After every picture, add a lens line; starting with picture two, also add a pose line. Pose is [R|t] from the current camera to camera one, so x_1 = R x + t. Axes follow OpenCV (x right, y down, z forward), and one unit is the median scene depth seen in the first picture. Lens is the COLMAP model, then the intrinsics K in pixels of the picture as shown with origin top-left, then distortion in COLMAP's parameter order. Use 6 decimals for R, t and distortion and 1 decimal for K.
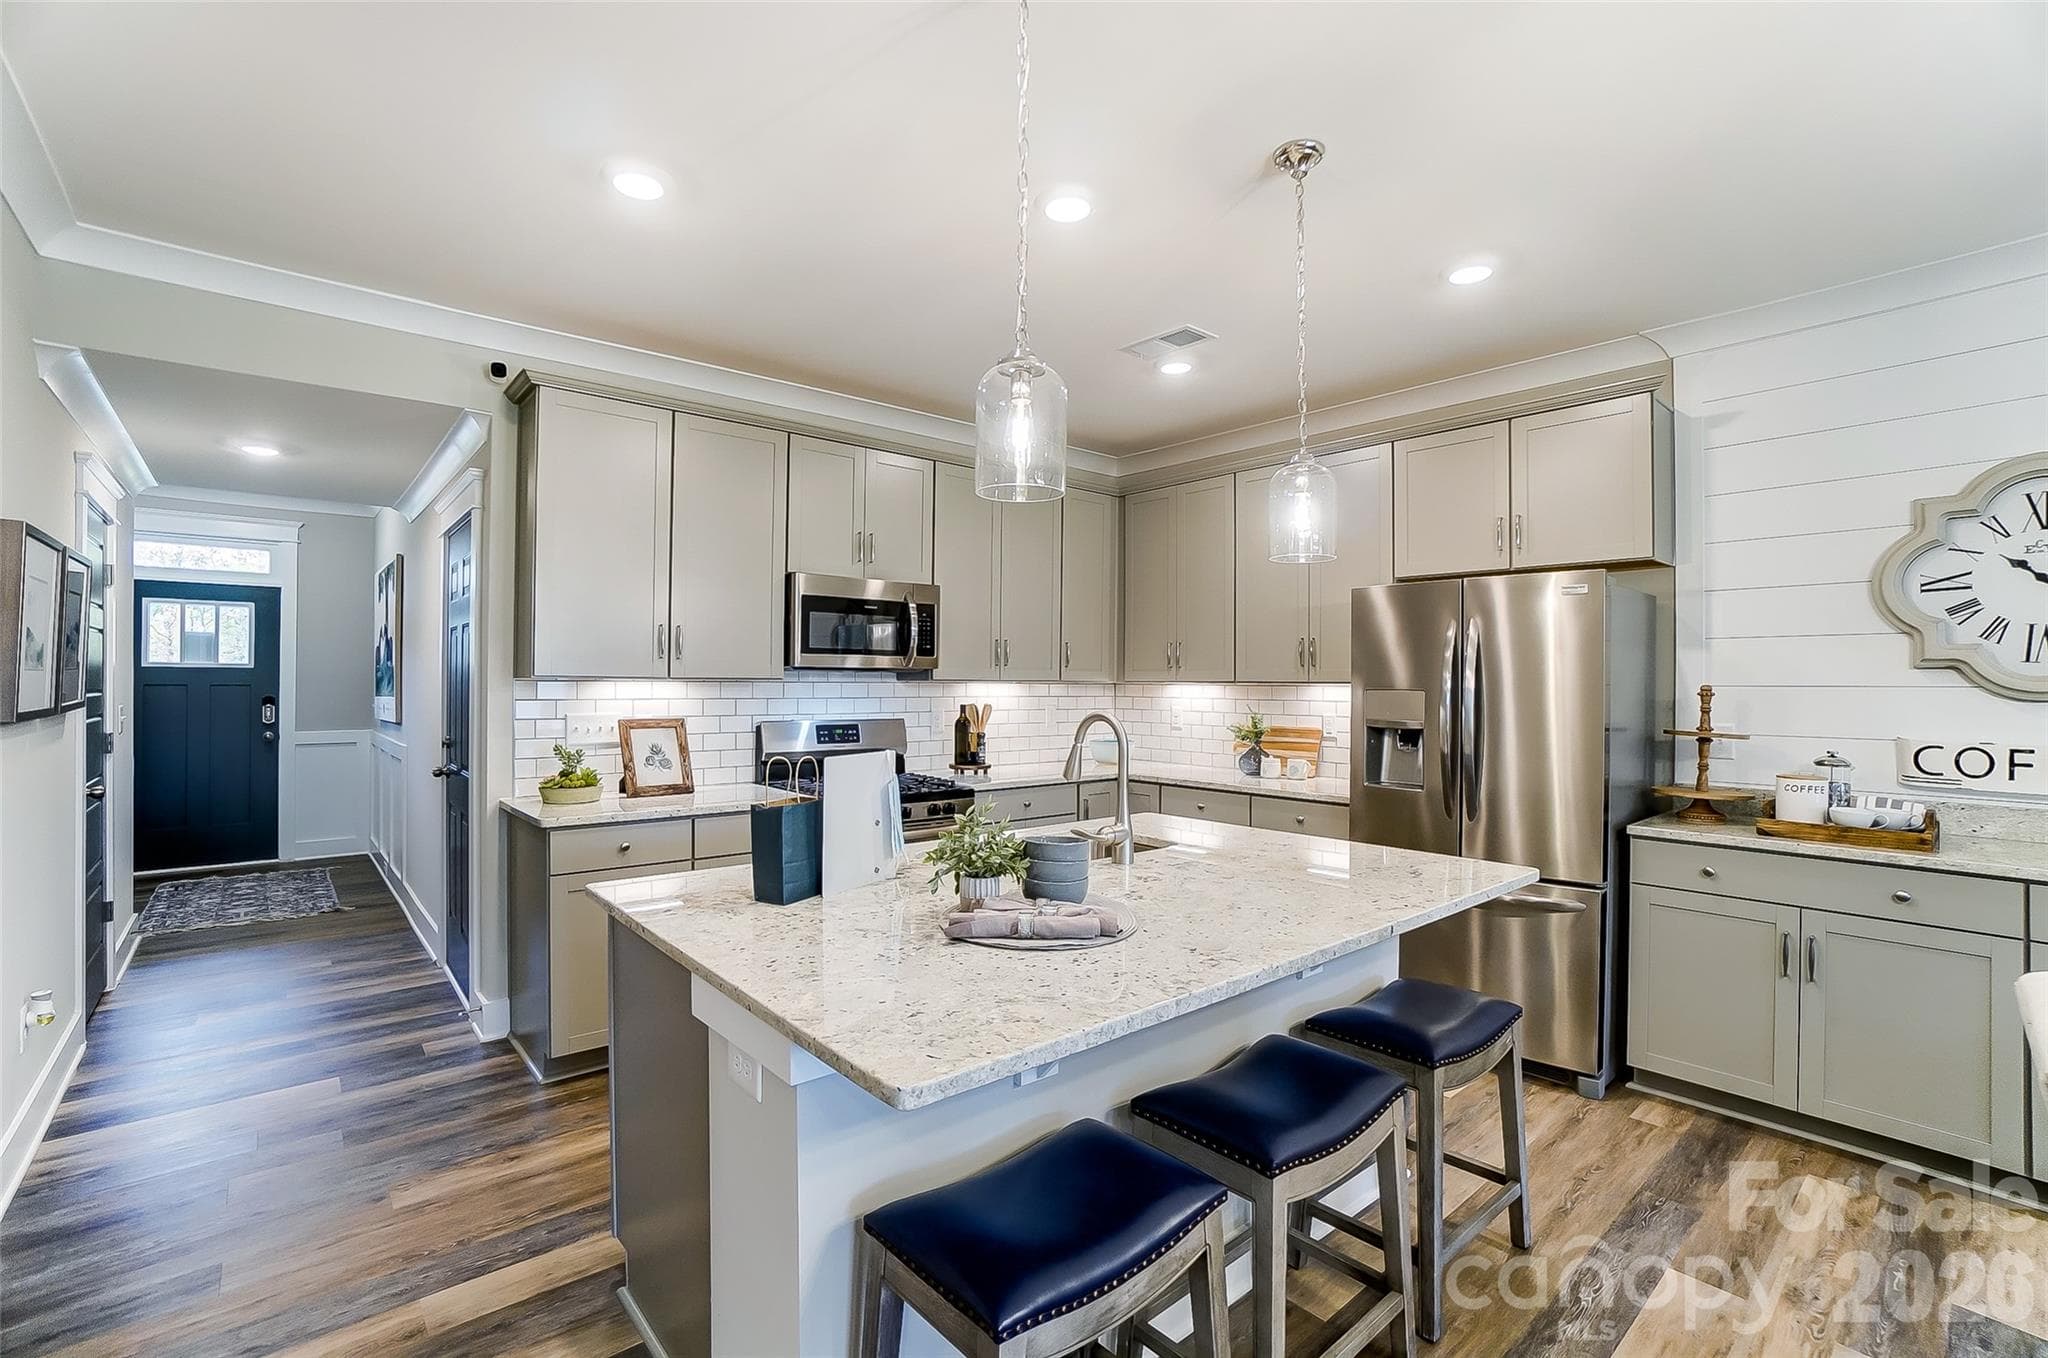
lens RADIAL K [[909.7, 0, 1024.0], [0, 909.7, 679.0], [0, 0, 1]] dist [-0.062083, 0.022040]
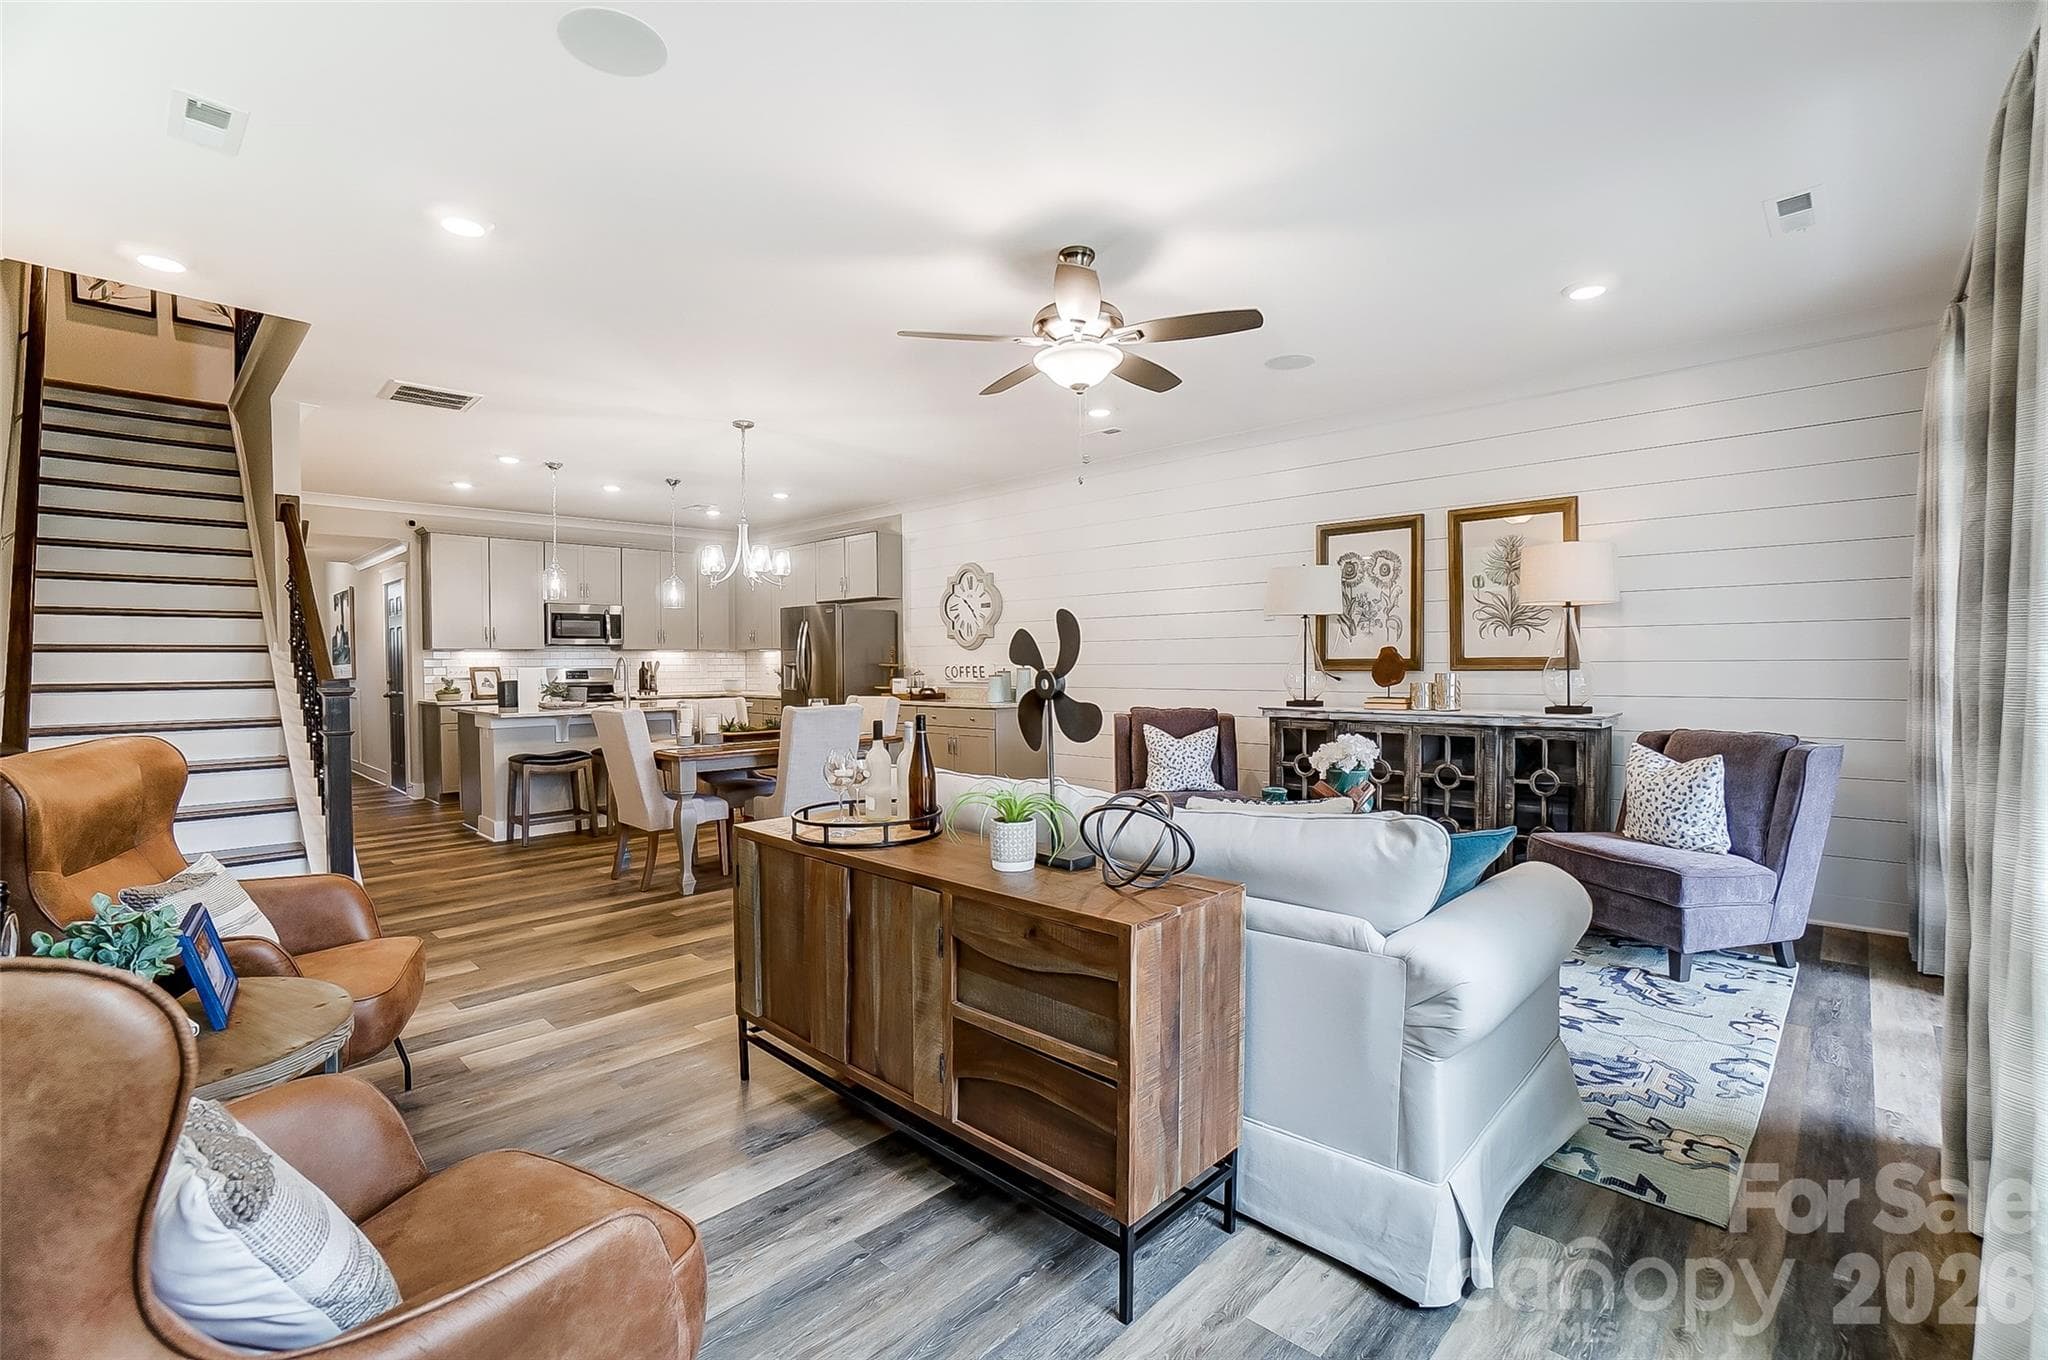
lens RADIAL K [[901.7, 0, 1006.5], [0, 901.7, 683.6], [0, 0, 1]] dist [-0.059435, 0.029785]
pose [[0.996409, -0.015241, 0.083289, 0.855508], [0.012834, 0.999487, 0.029358, 0.042237], [-0.083694, -0.028184, 0.996093, -1.616436]]
